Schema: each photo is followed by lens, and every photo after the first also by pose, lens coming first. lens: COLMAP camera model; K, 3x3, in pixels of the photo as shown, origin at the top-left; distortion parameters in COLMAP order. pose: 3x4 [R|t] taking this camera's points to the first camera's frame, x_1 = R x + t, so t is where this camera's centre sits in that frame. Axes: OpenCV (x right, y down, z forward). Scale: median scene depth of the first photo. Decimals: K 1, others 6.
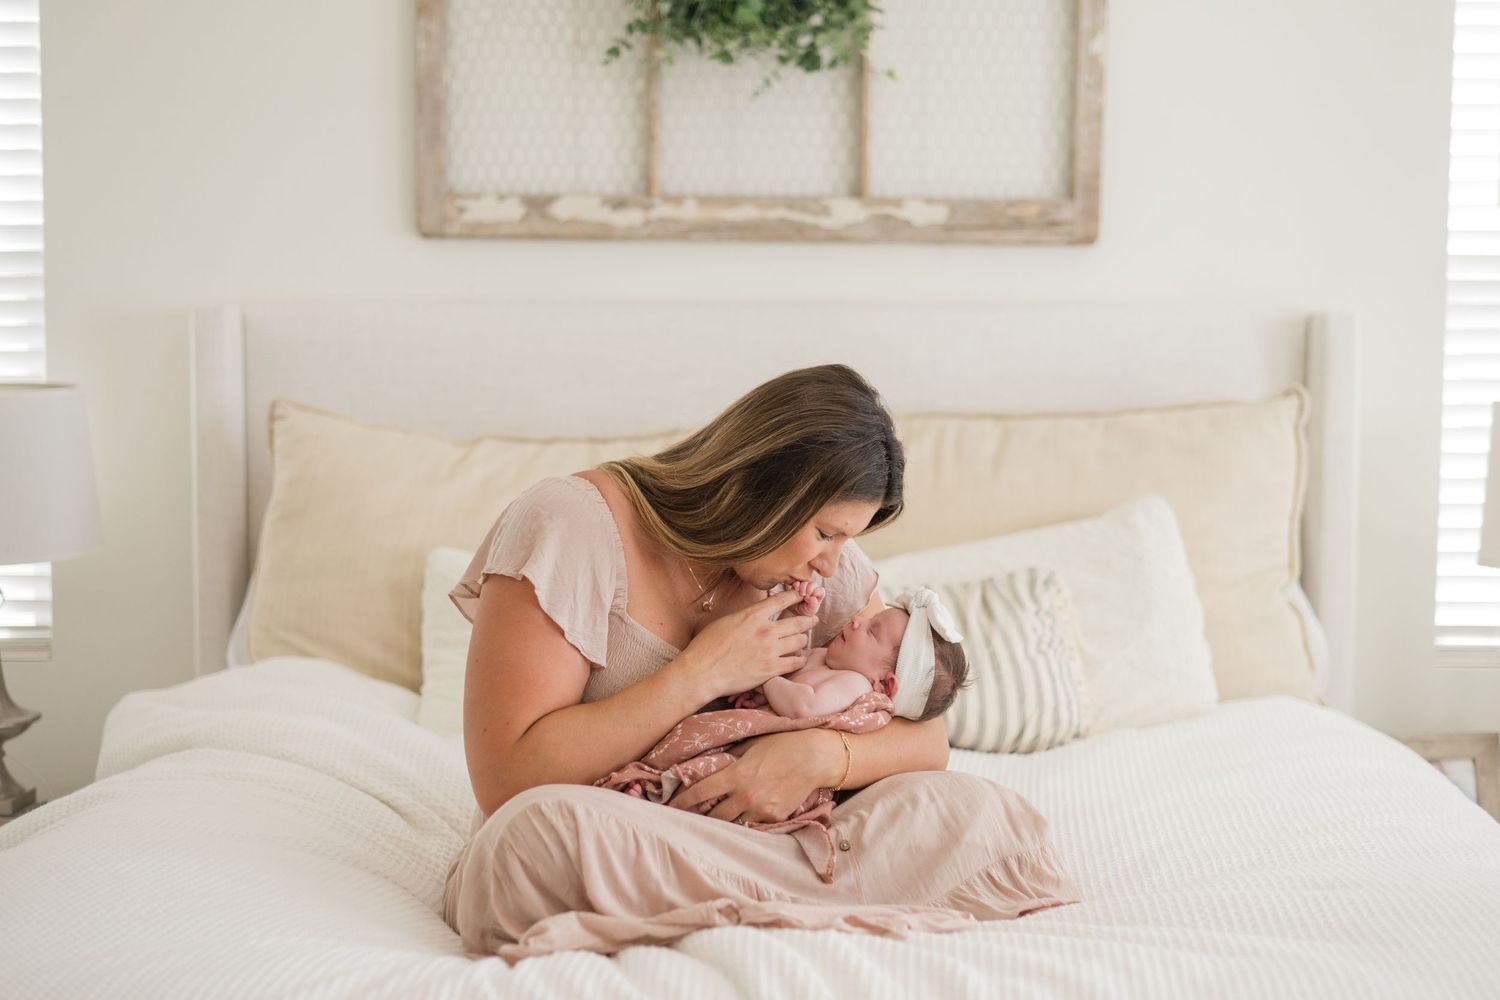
lens RADIAL K [[2191.6, 0, 744.3], [0, 2191.6, 502.5], [0, 0, 1]] dist [0.004215, 0.000000]
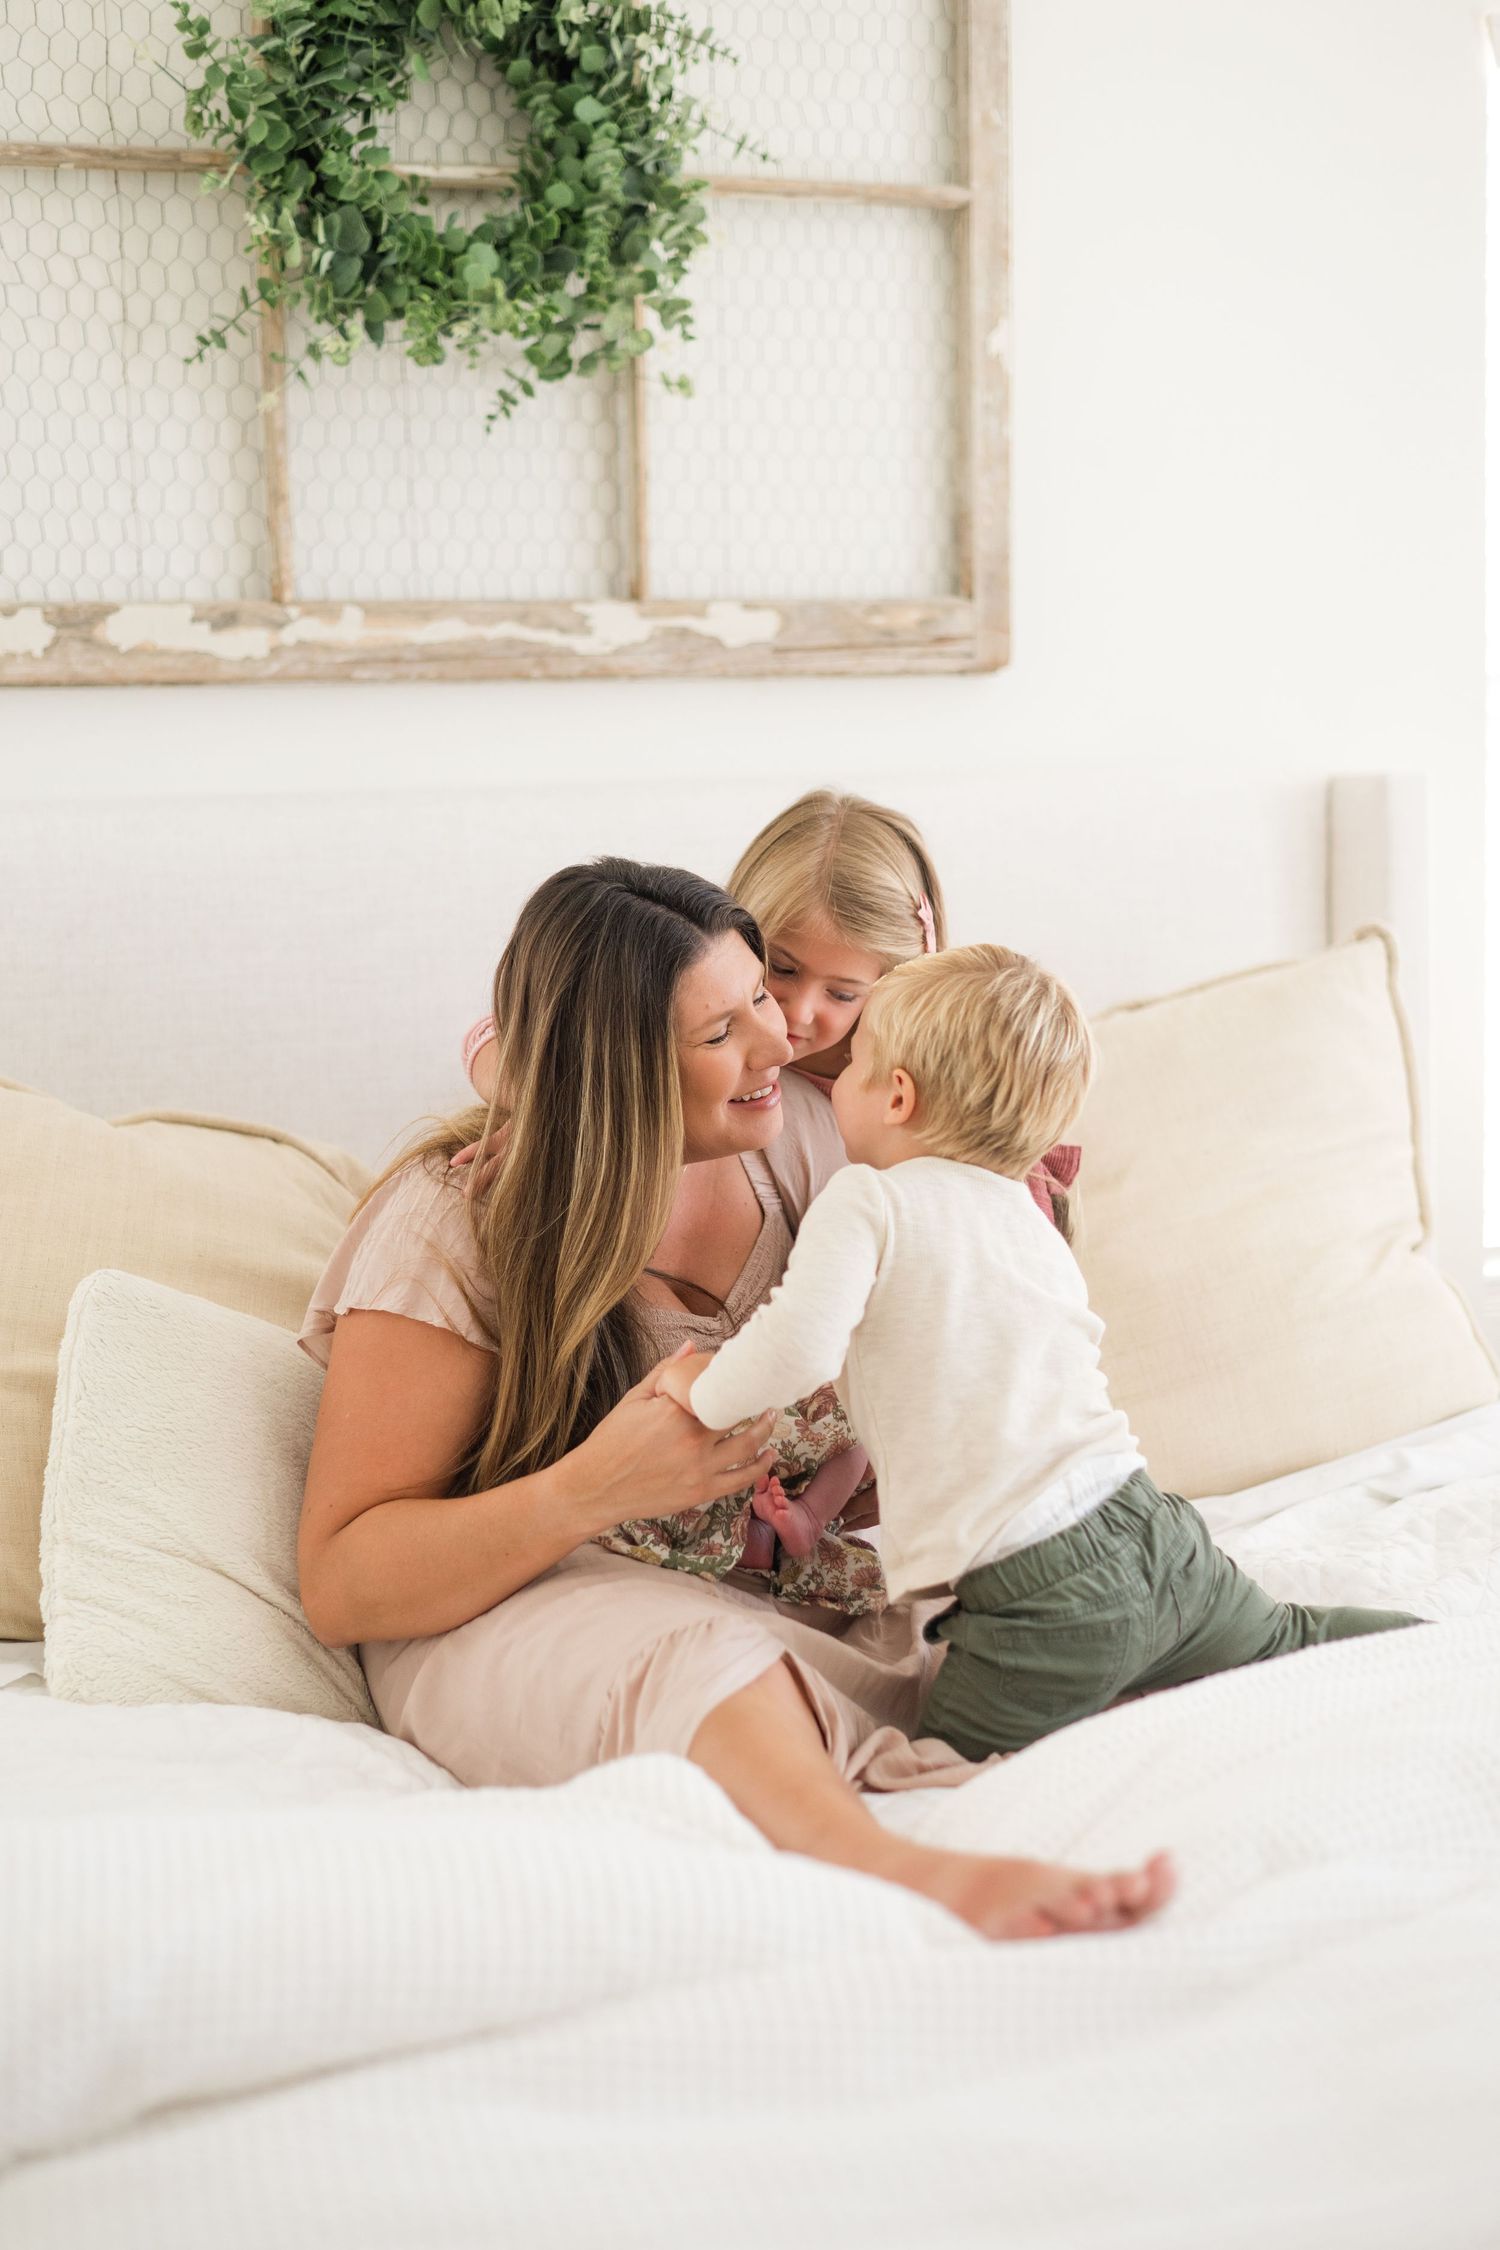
lens RADIAL K [[3287.4, 0, 743.5], [0, 3287.4, 1117.7], [0, 0, 1]] dist [0.004215, 0.000000]
pose [[0.927197, -0.072676, 0.367456, -0.248516], [0.061139, 0.997204, 0.042958, -0.039028], [-0.369551, -0.017365, 0.929048, 0.184378]]
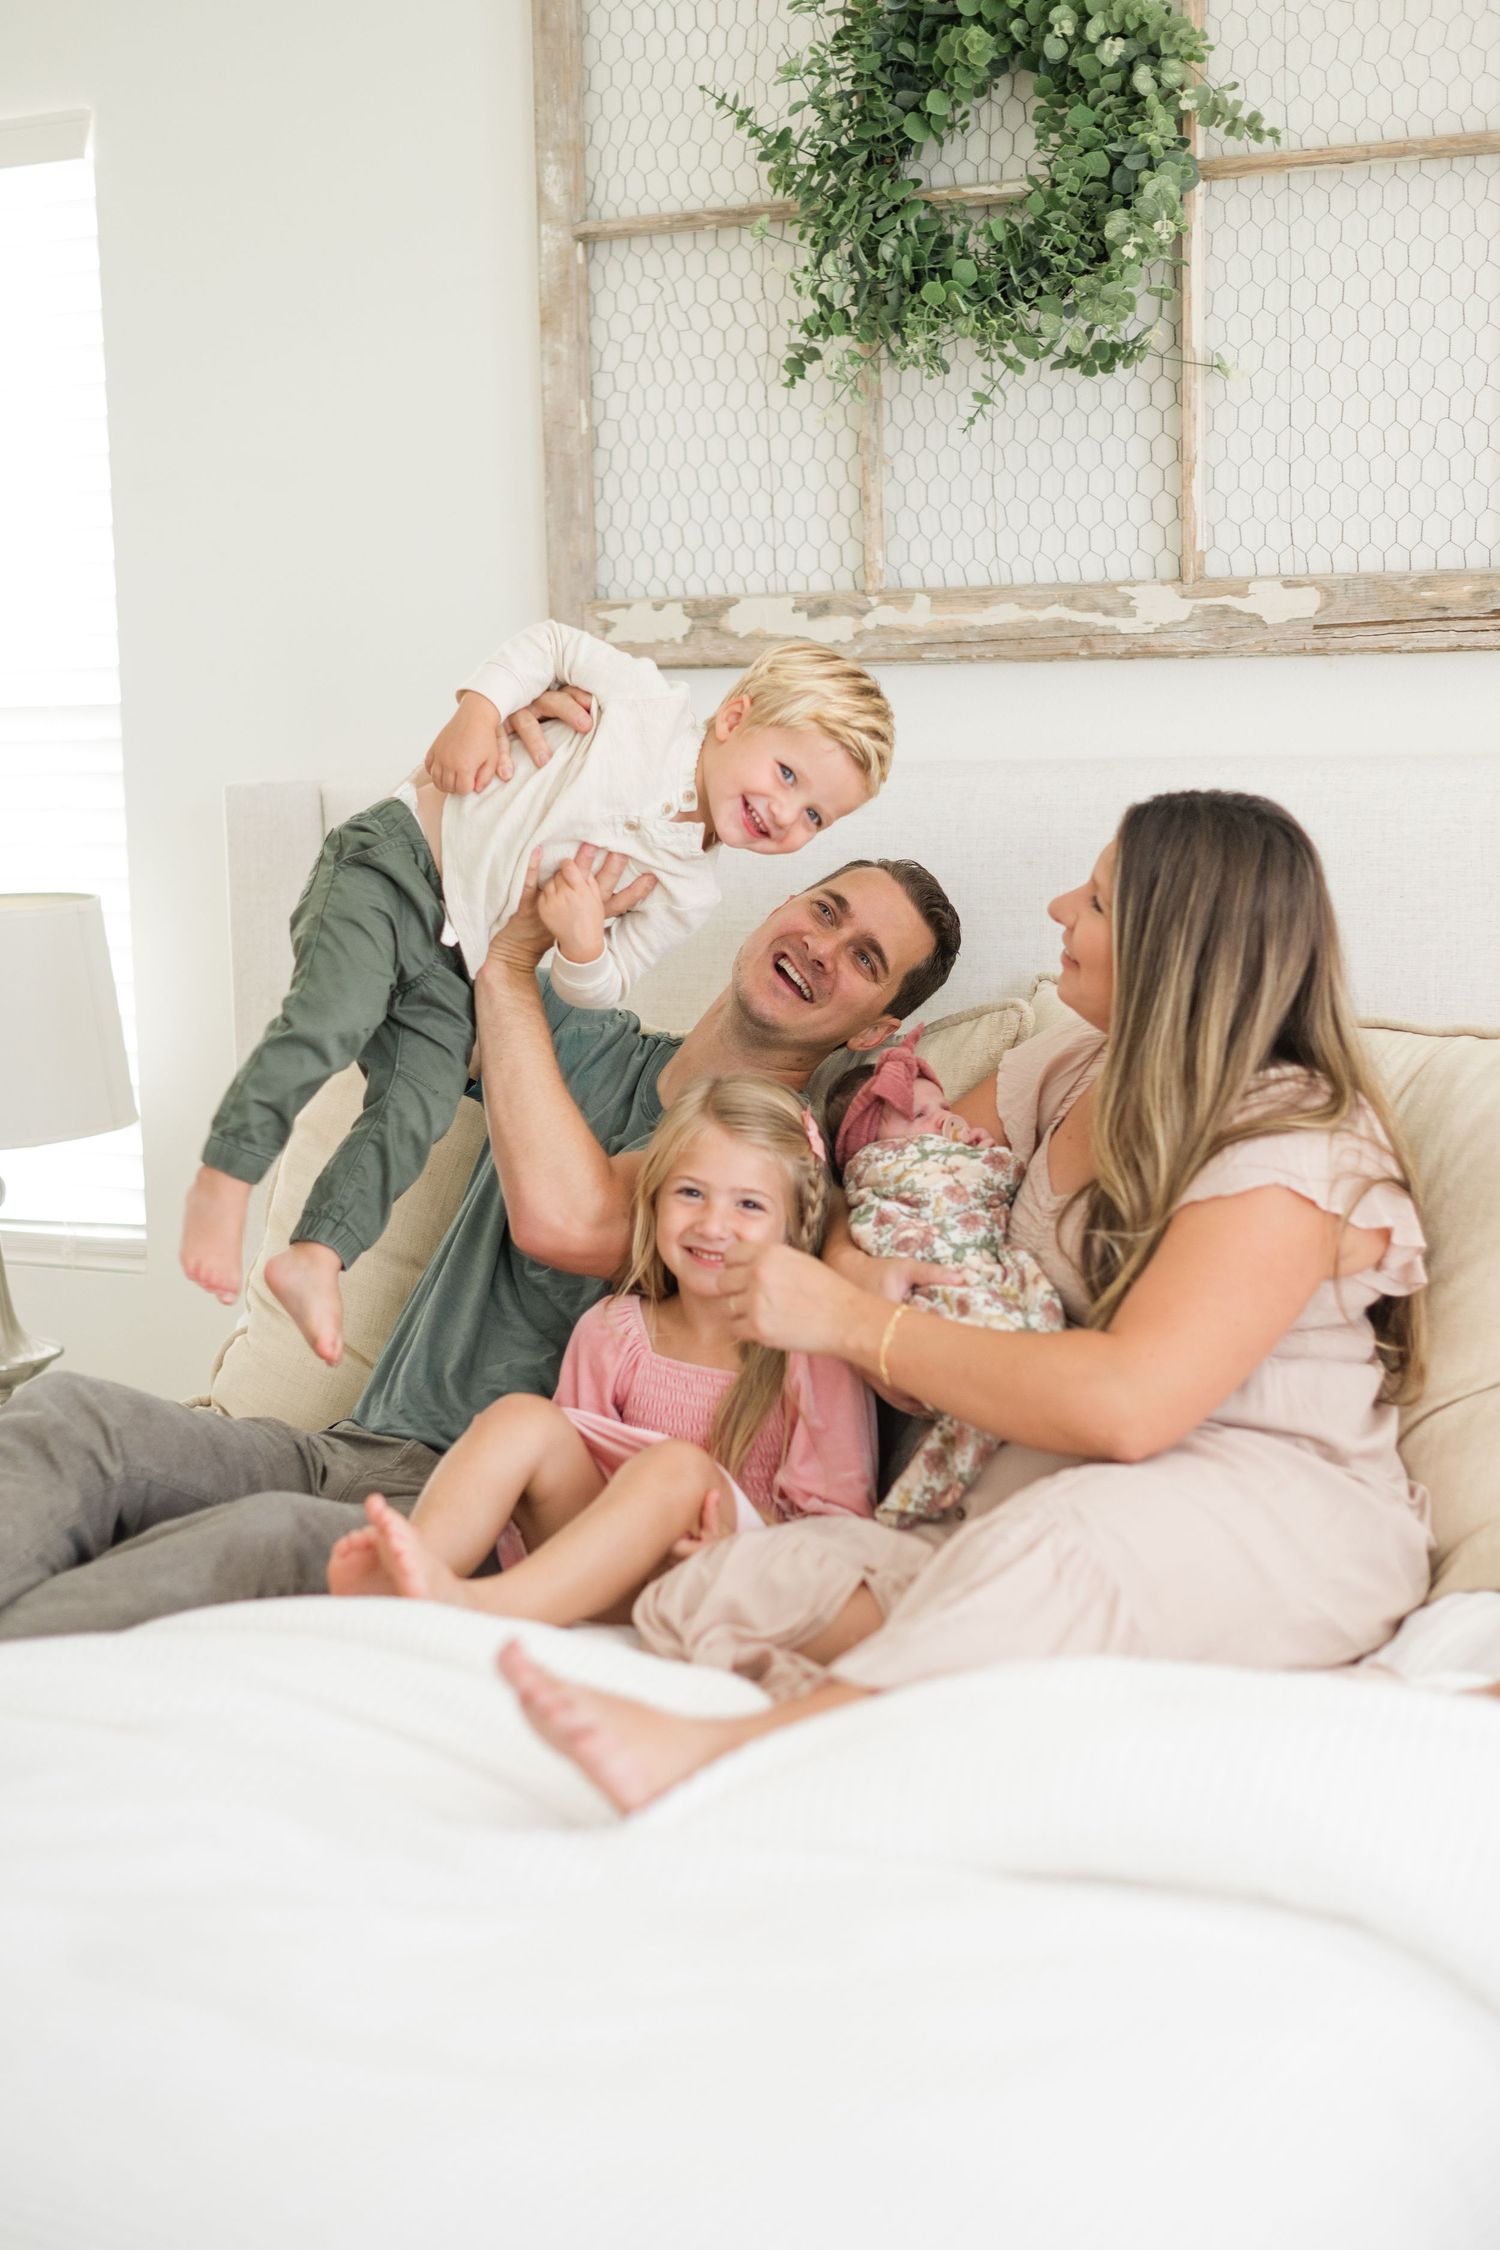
lens RADIAL K [[3287.4, 0, 765.2], [0, 3287.4, 1121.5], [0, 0, 1]] dist [0.004215, 0.000000]
pose [[0.874767, 0.036677, -0.483154, 0.389486], [-0.013506, 0.998589, 0.051352, -0.037410], [0.484356, -0.038395, 0.874028, 0.163147]]
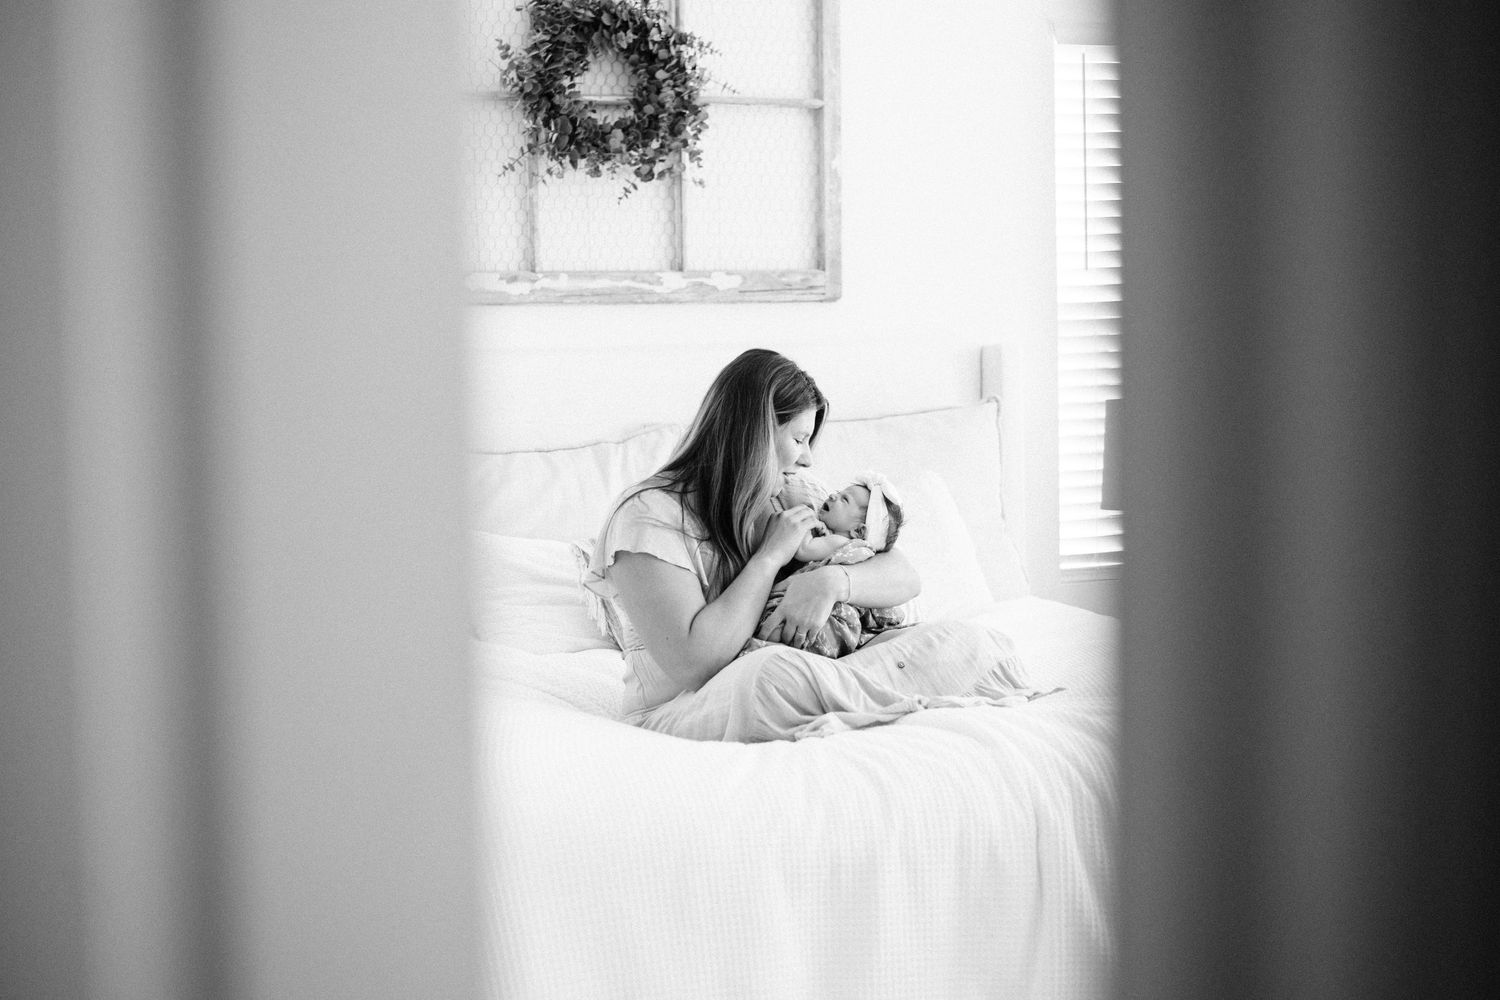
lens RADIAL K [[2191.6, 0, 751.8], [0, 2191.6, 499.2], [0, 0, 1]] dist [0.004215, 0.000000]
pose [[0.942194, -0.049455, 0.331399, -0.373880], [0.052846, 0.998602, -0.001223, 0.009723], [-0.330875, 0.018666, 0.943490, -0.326832]]
